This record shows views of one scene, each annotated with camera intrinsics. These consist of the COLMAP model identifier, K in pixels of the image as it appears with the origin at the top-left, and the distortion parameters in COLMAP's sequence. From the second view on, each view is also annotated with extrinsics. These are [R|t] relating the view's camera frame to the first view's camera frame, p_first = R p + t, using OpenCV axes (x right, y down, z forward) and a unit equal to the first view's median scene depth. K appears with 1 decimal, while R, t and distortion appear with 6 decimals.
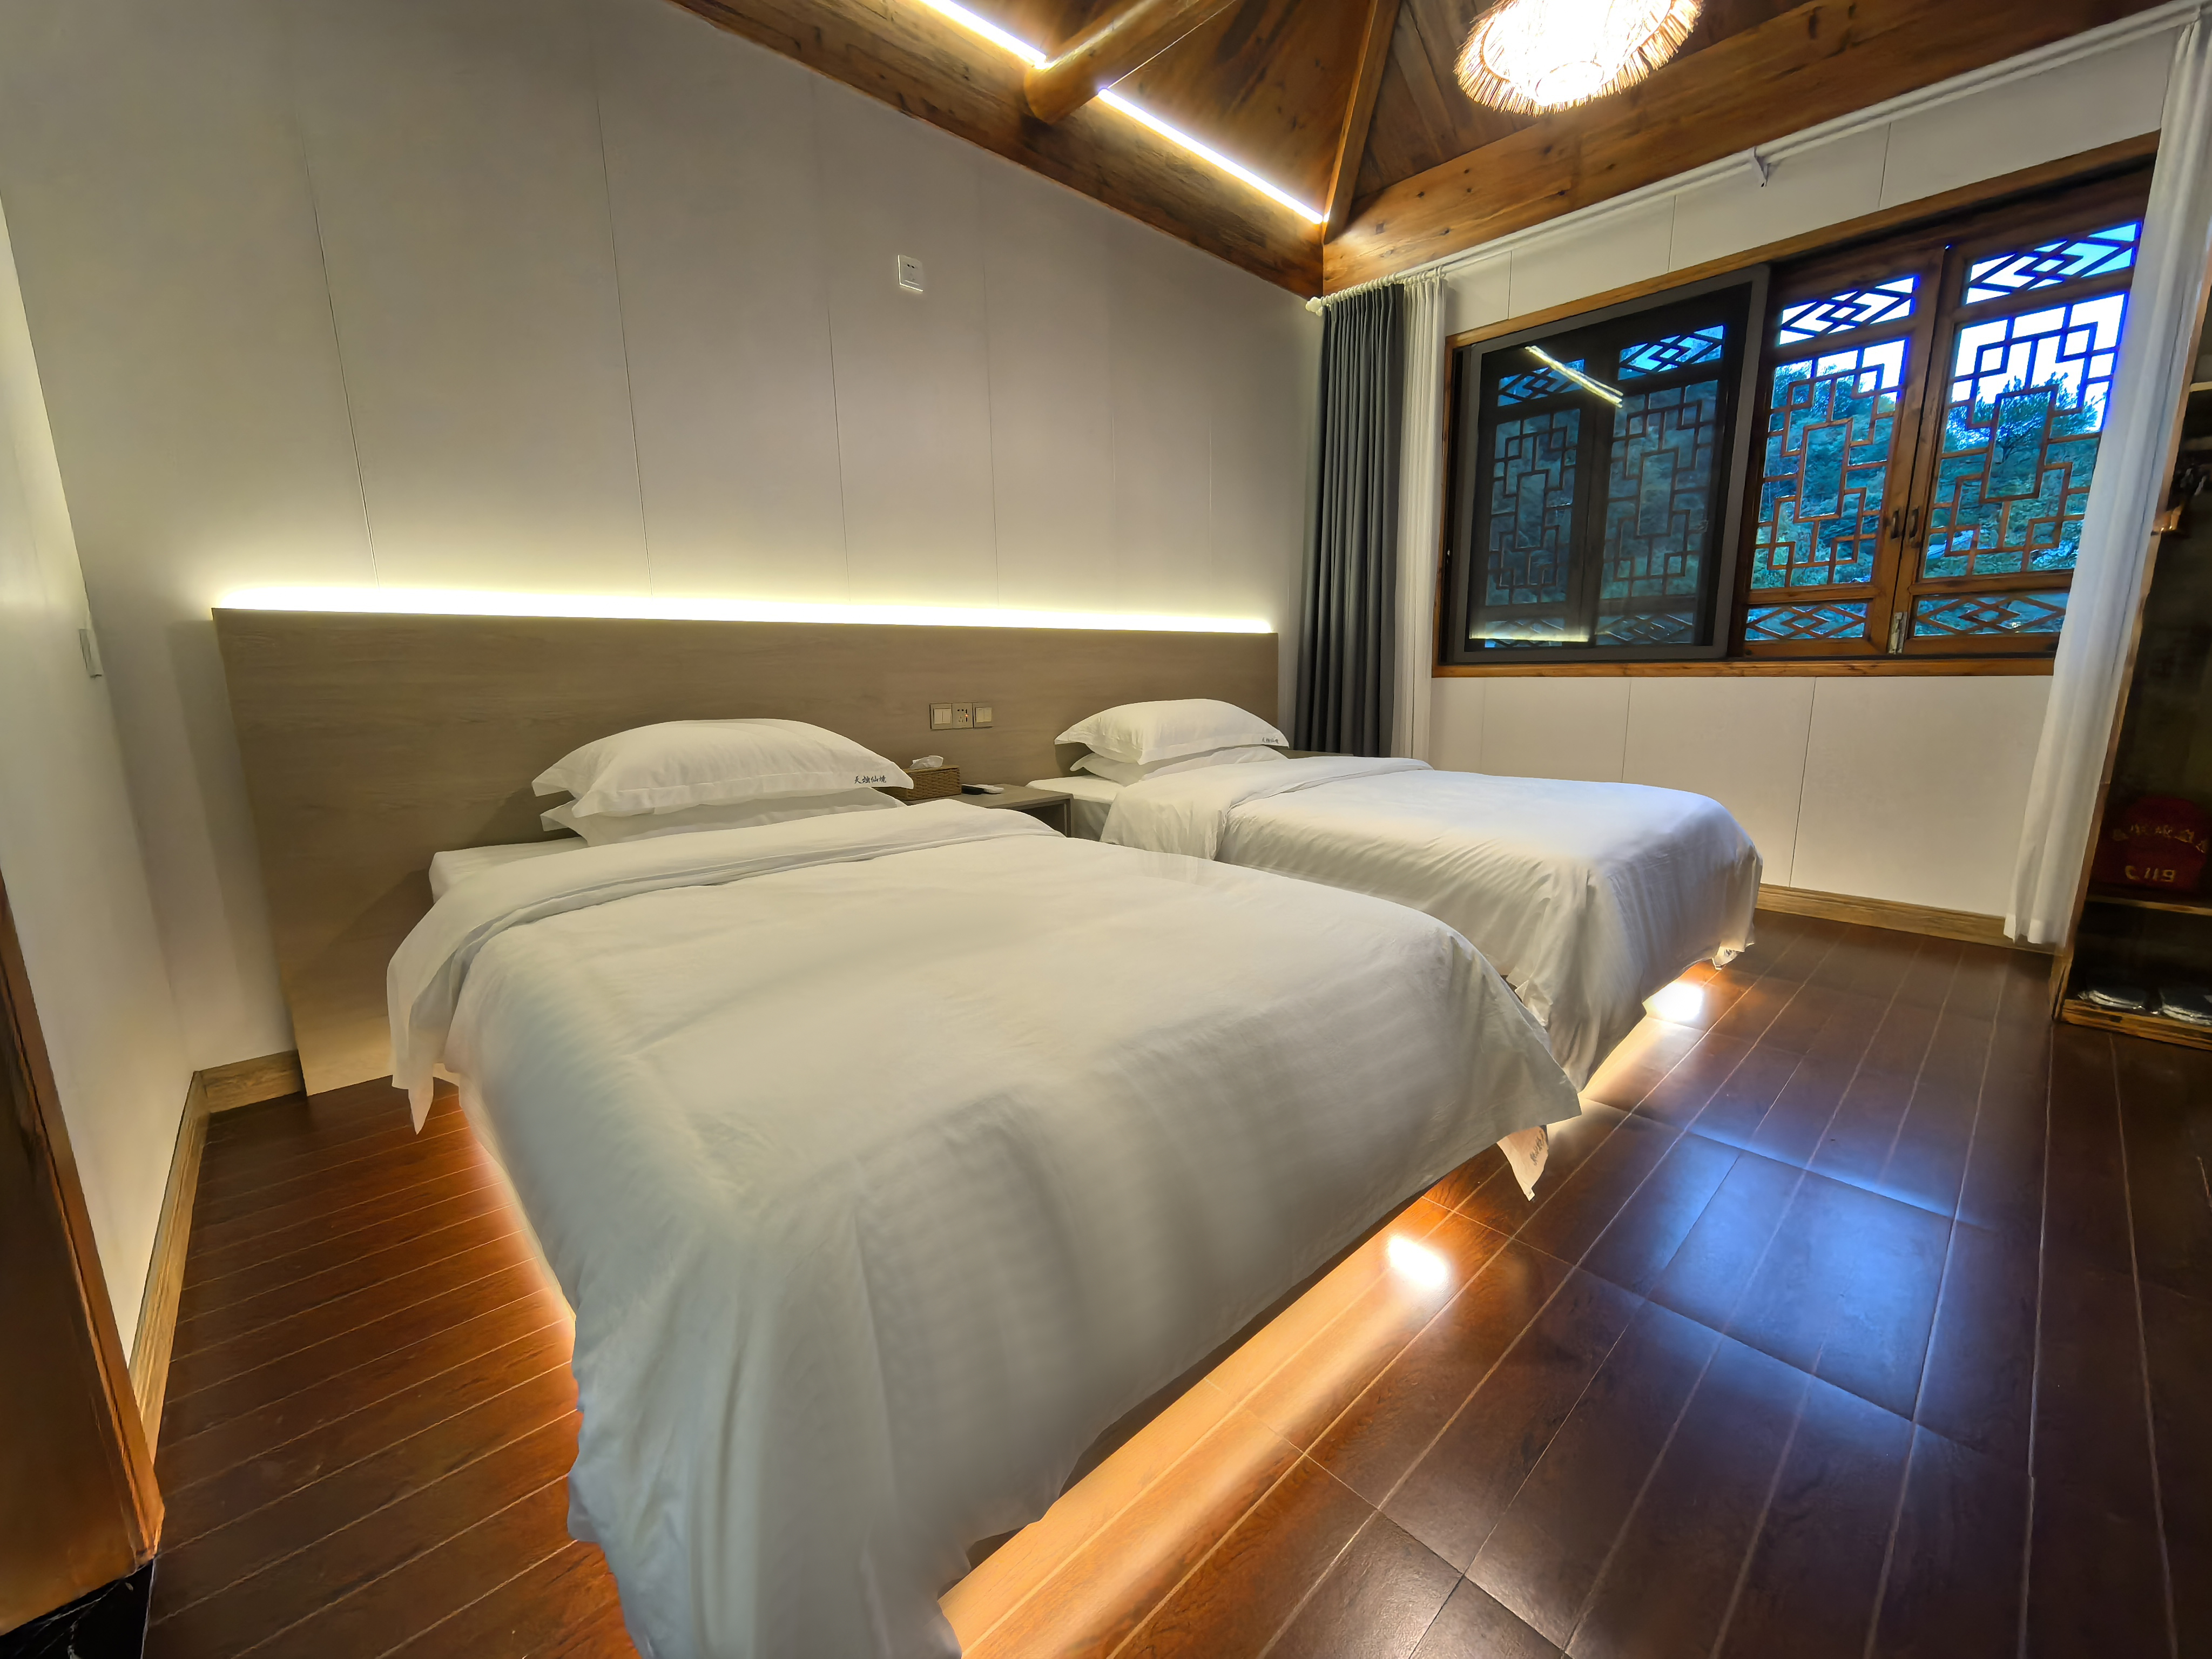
lens RADIAL K [[862.4, 0, 1107.0], [0, 862.4, 828.0], [0, 0, 1]] dist [-0.003030, 0.000409]
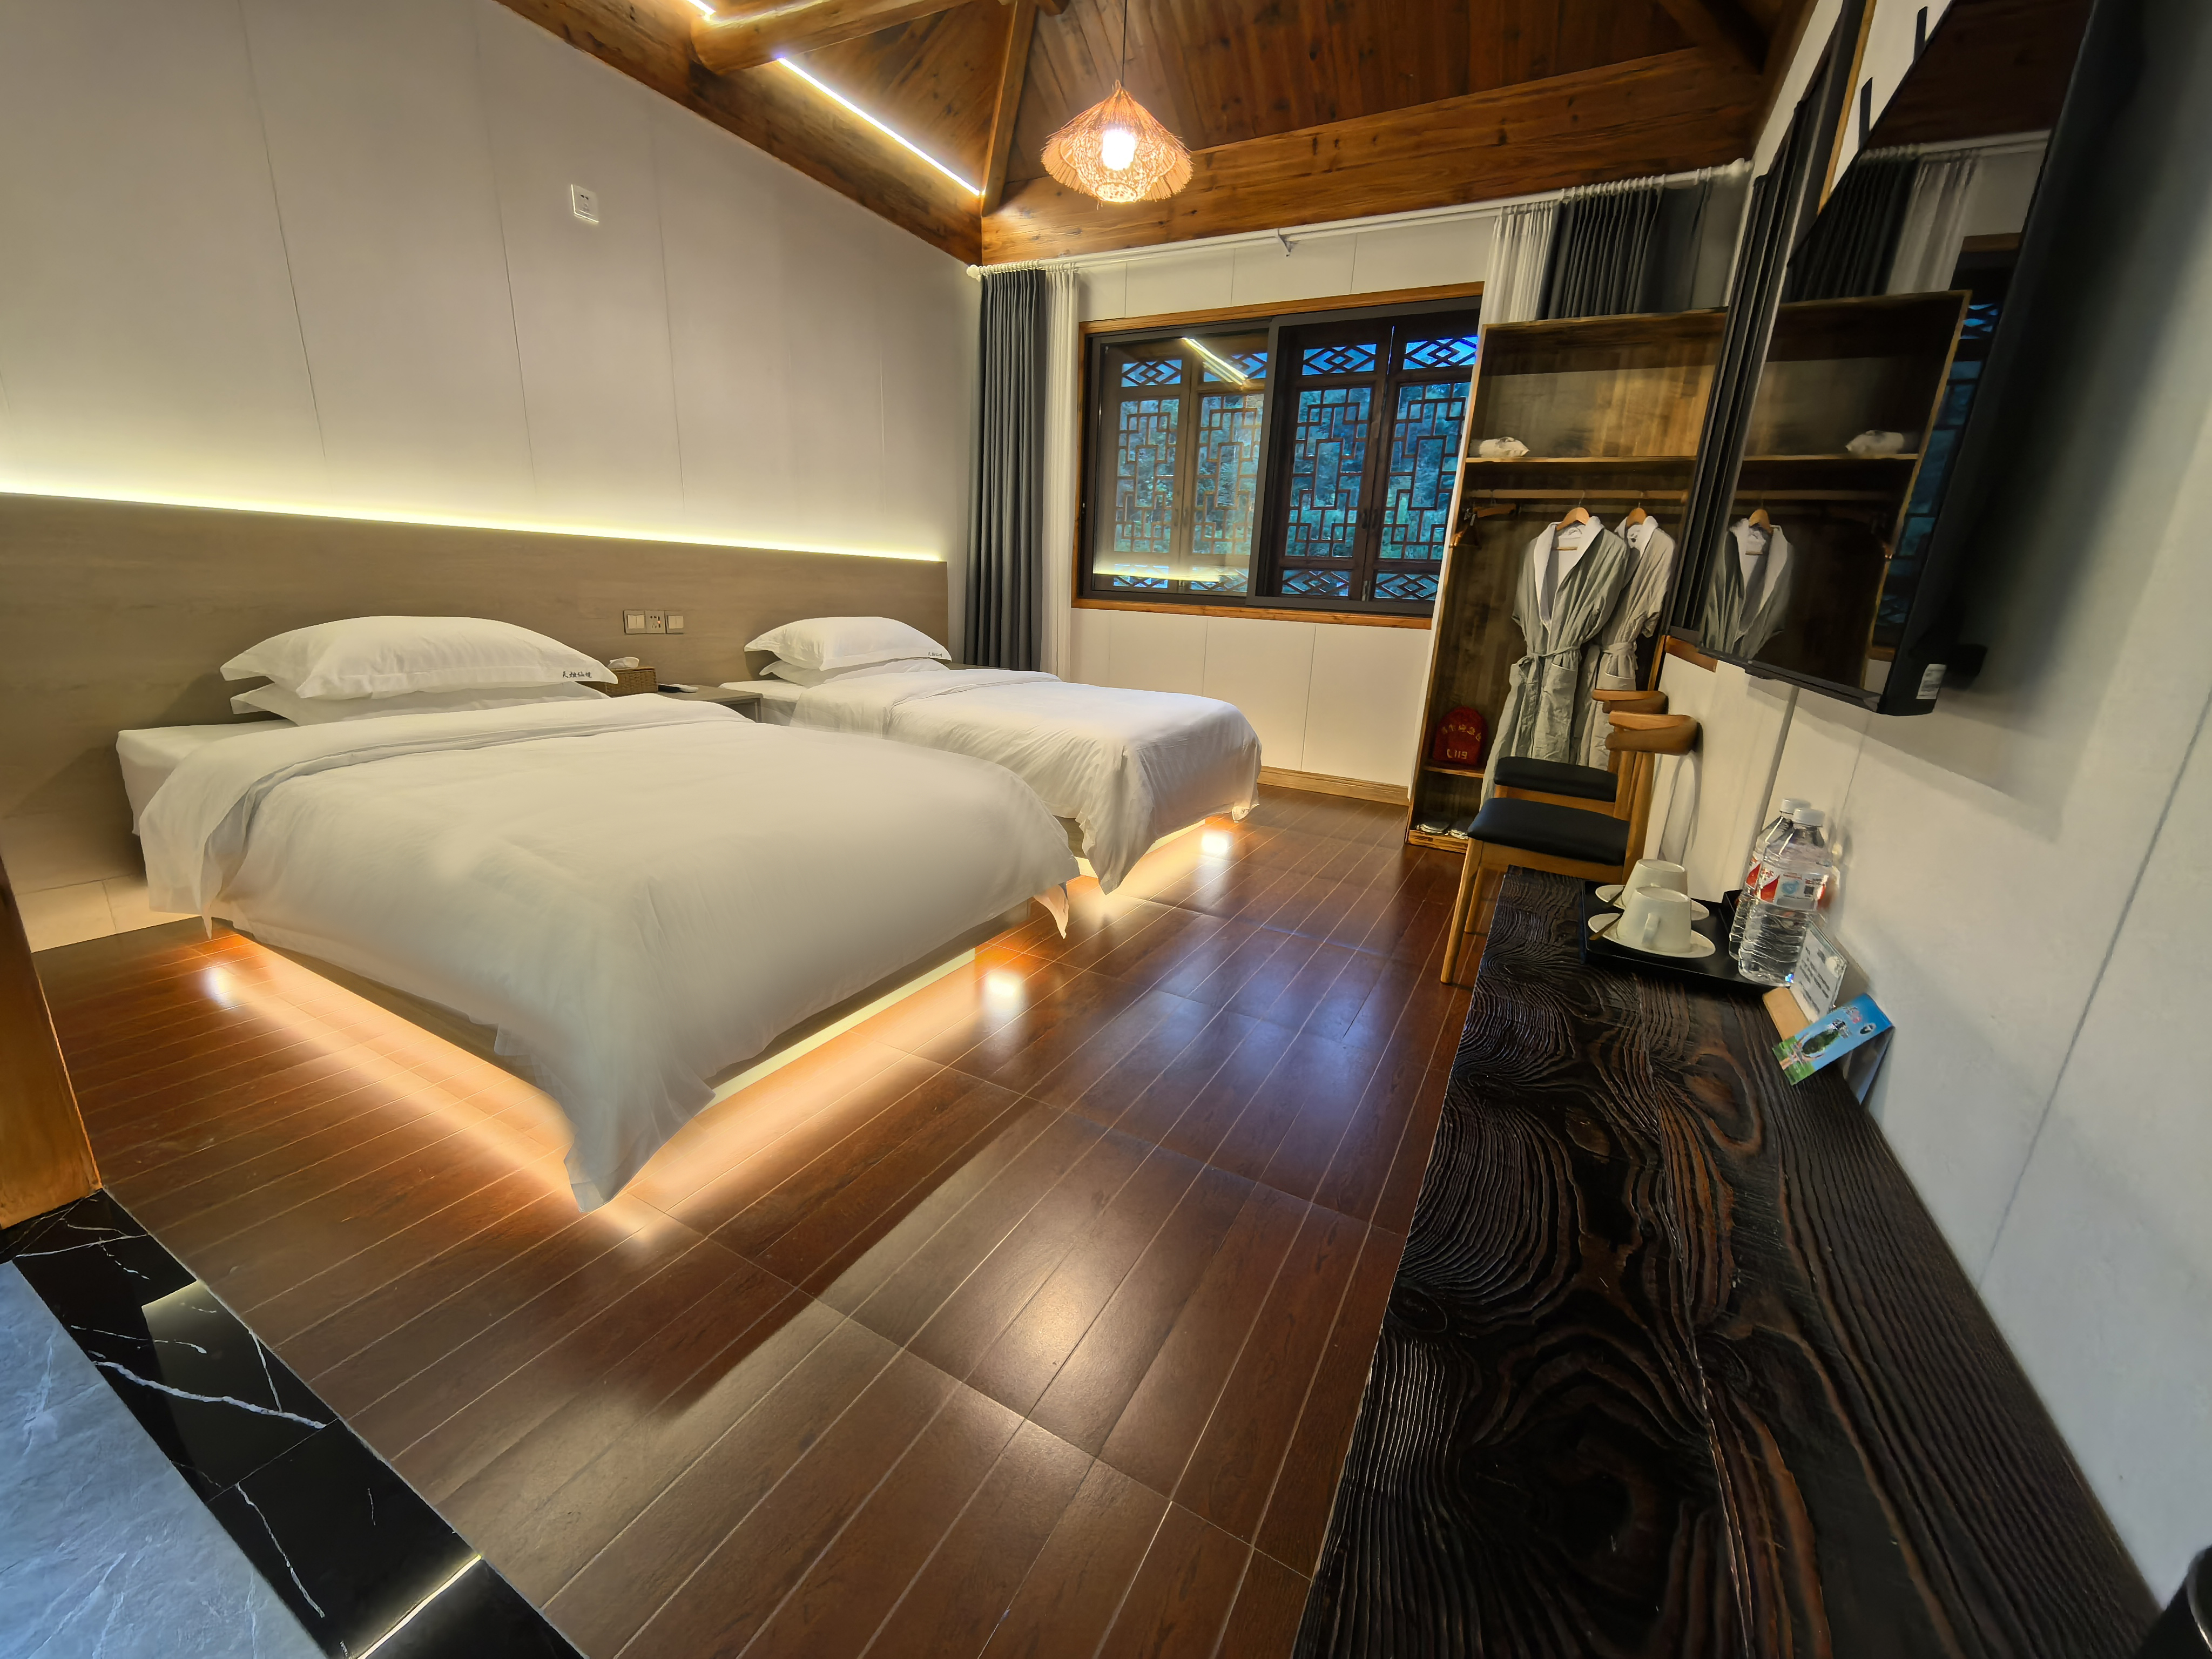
lens RADIAL K [[862.4, 0, 1102.3], [0, 862.4, 831.1], [0, 0, 1]] dist [-0.003030, 0.000409]
pose [[0.946337, -0.029231, 0.321858, 0.015714], [-0.002386, 0.995242, 0.097402, 0.031764], [-0.323173, -0.092943, 0.941765, -0.282832]]
